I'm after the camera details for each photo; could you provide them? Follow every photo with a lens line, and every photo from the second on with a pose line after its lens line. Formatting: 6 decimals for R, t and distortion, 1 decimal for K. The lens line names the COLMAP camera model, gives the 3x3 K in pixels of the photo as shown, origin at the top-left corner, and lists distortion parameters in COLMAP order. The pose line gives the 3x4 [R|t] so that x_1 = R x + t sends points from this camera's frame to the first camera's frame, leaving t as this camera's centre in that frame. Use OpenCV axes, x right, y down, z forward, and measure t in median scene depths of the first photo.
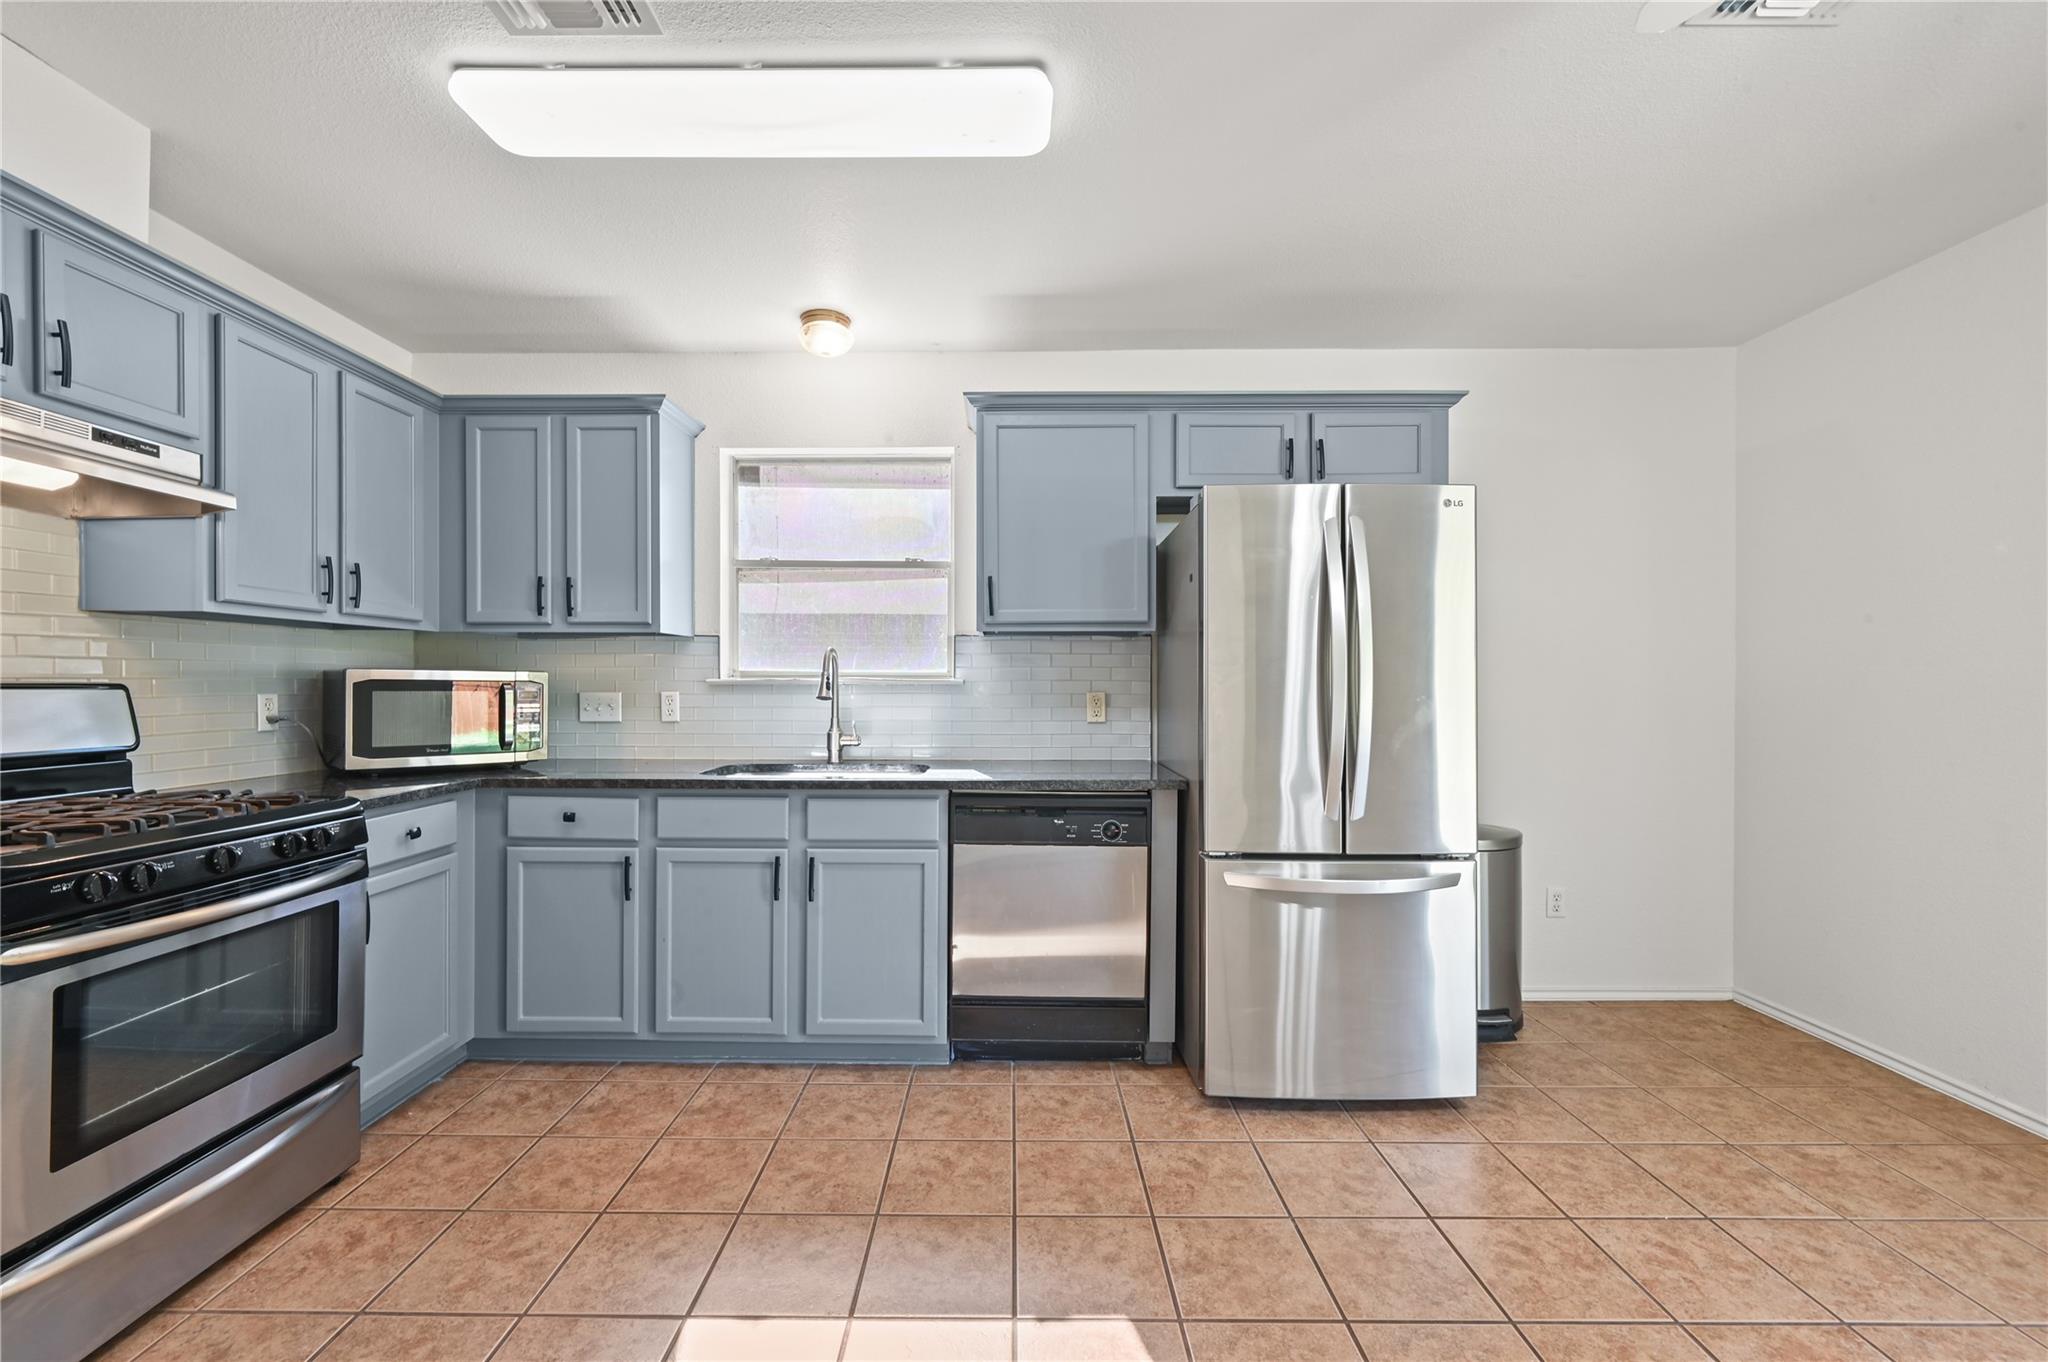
lens RADIAL K [[847.6, 0, 1027.9], [0, 847.6, 694.5], [0, 0, 1]] dist [-0.003200, 0.000500]
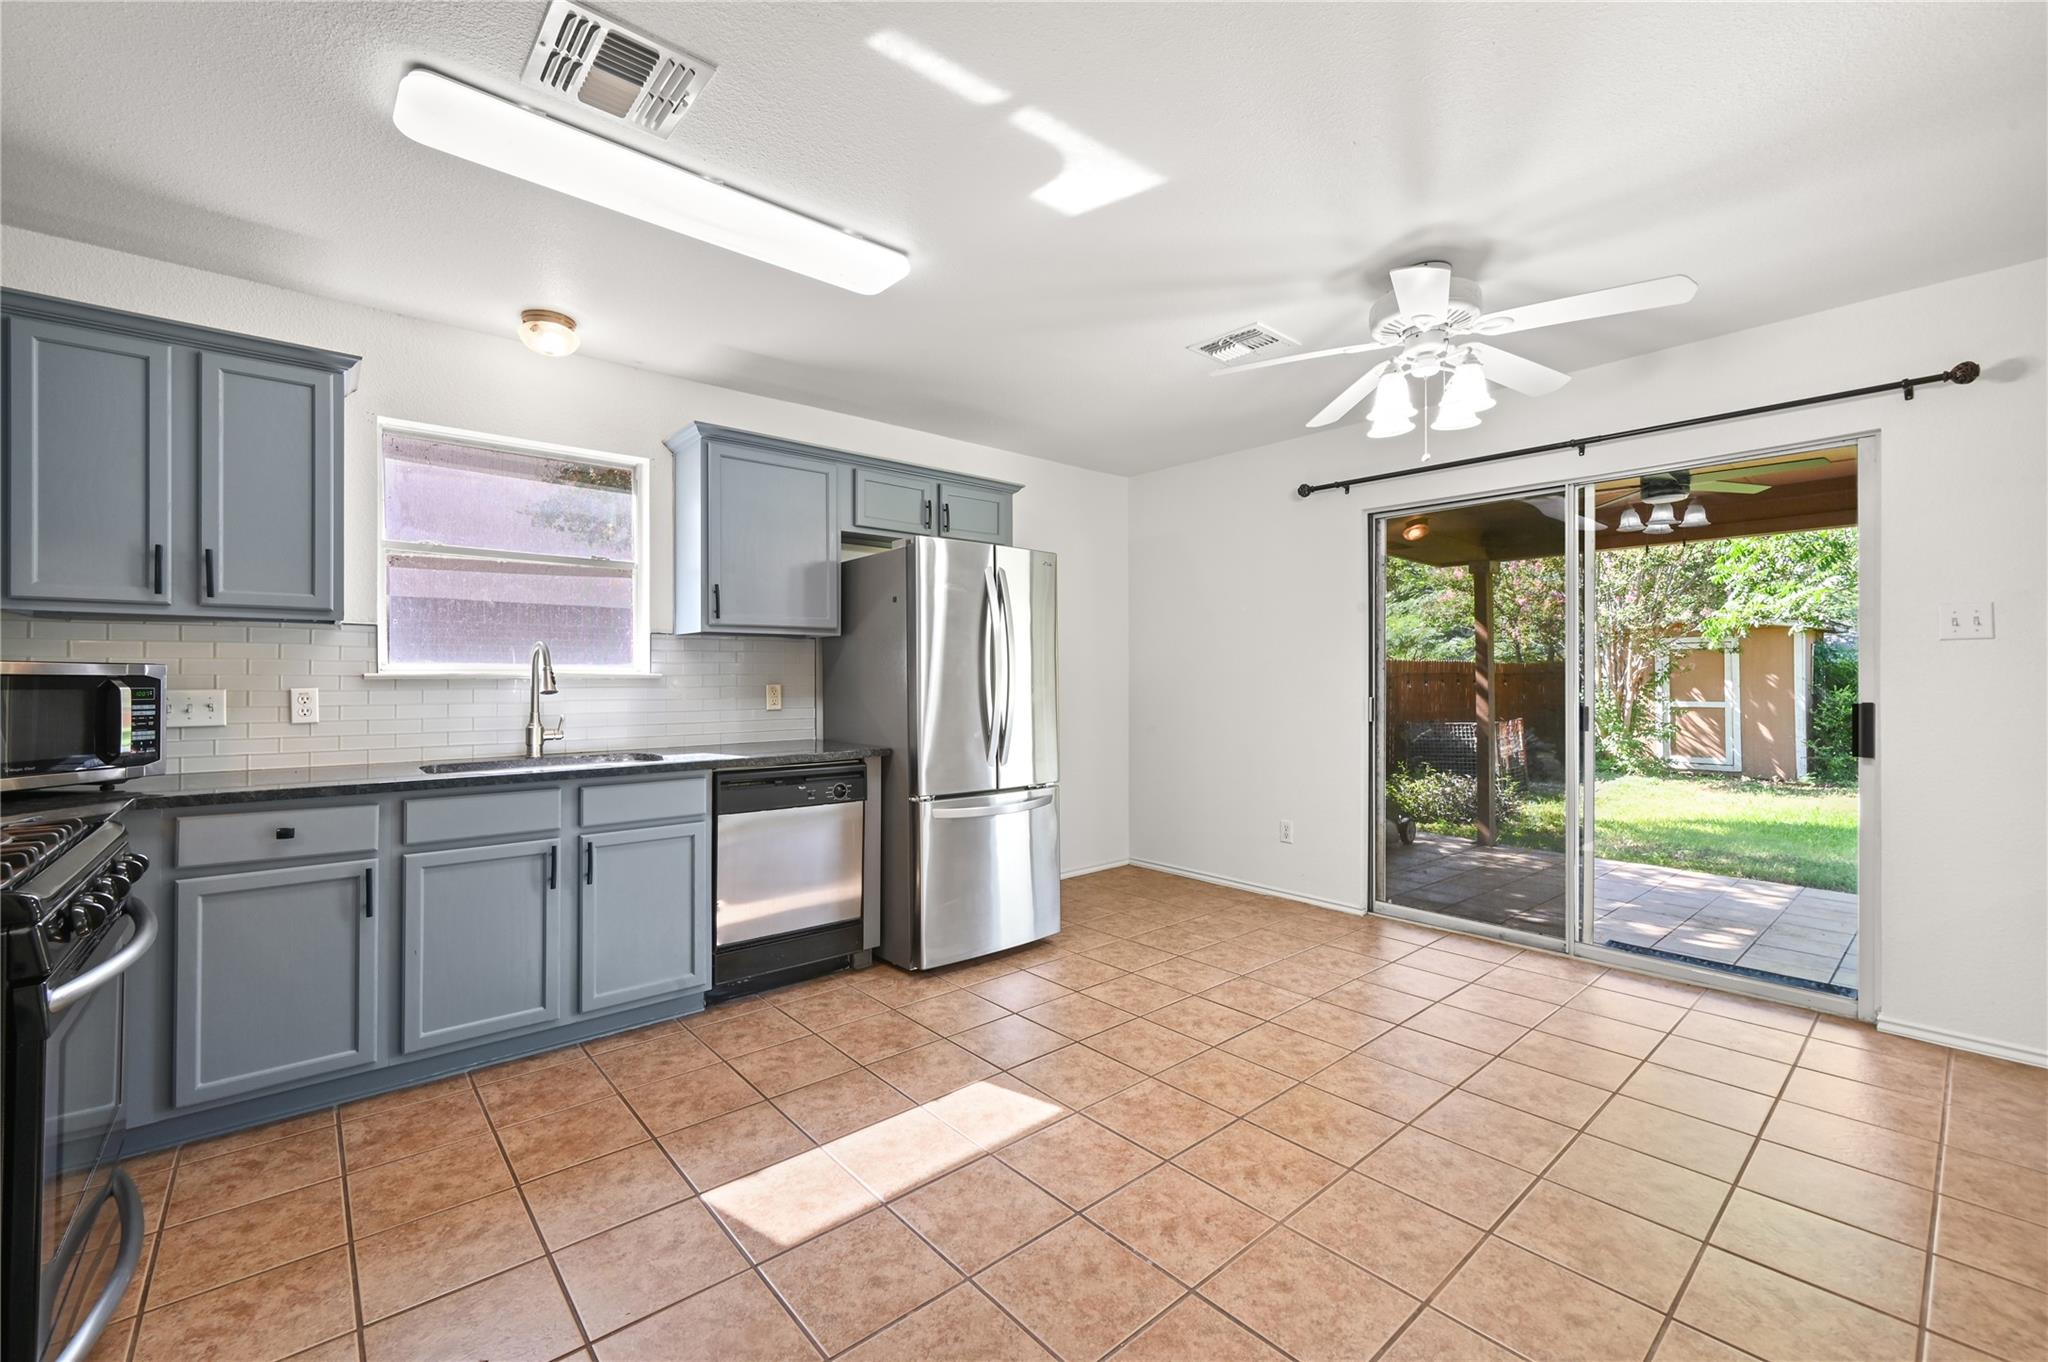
lens RADIAL K [[847.6, 0, 1029.8], [0, 847.6, 679.8], [0, 0, 1]] dist [-0.003200, 0.000500]
pose [[0.742606, -0.005055, 0.669709, -0.547513], [0.010633, 0.999934, -0.004242, -0.000187], [-0.669644, 0.010271, 0.742611, -0.152829]]
